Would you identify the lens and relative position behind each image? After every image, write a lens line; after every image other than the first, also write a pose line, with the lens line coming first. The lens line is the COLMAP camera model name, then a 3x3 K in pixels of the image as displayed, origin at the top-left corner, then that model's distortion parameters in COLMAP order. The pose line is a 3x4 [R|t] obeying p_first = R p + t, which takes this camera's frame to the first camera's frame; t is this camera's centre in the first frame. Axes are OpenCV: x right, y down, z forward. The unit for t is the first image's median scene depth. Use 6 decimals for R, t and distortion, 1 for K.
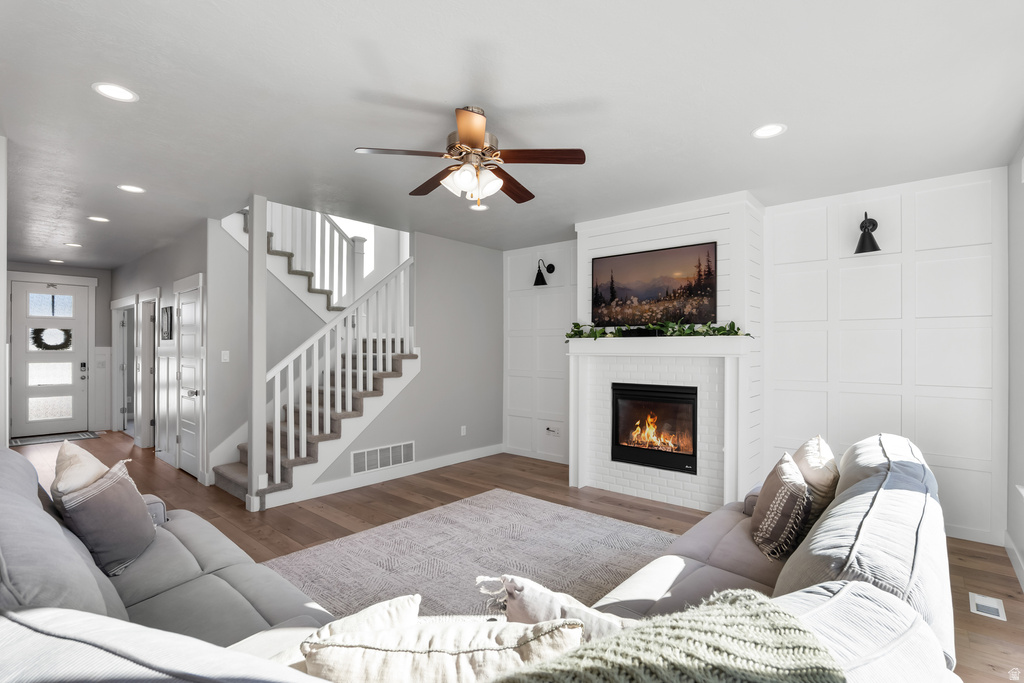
lens RADIAL K [[480.6, 0, 524.2], [0, 480.6, 352.6], [0, 0, 1]] dist [-0.023309, 0.002554]
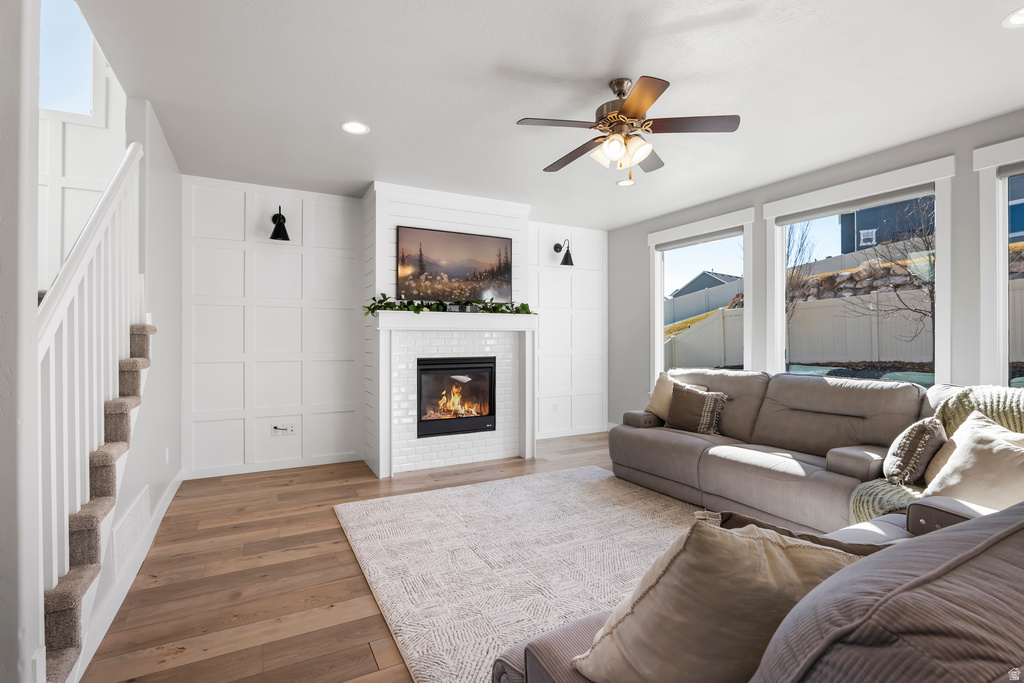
lens RADIAL K [[480.6, 0, 508.8], [0, 480.6, 337.1], [0, 0, 1]] dist [-0.023309, 0.002554]
pose [[0.367707, -0.008189, 0.929906, -0.683911], [0.004721, 0.999965, 0.006939, 0.014641], [-0.929930, 0.001839, 0.367733, 0.490930]]
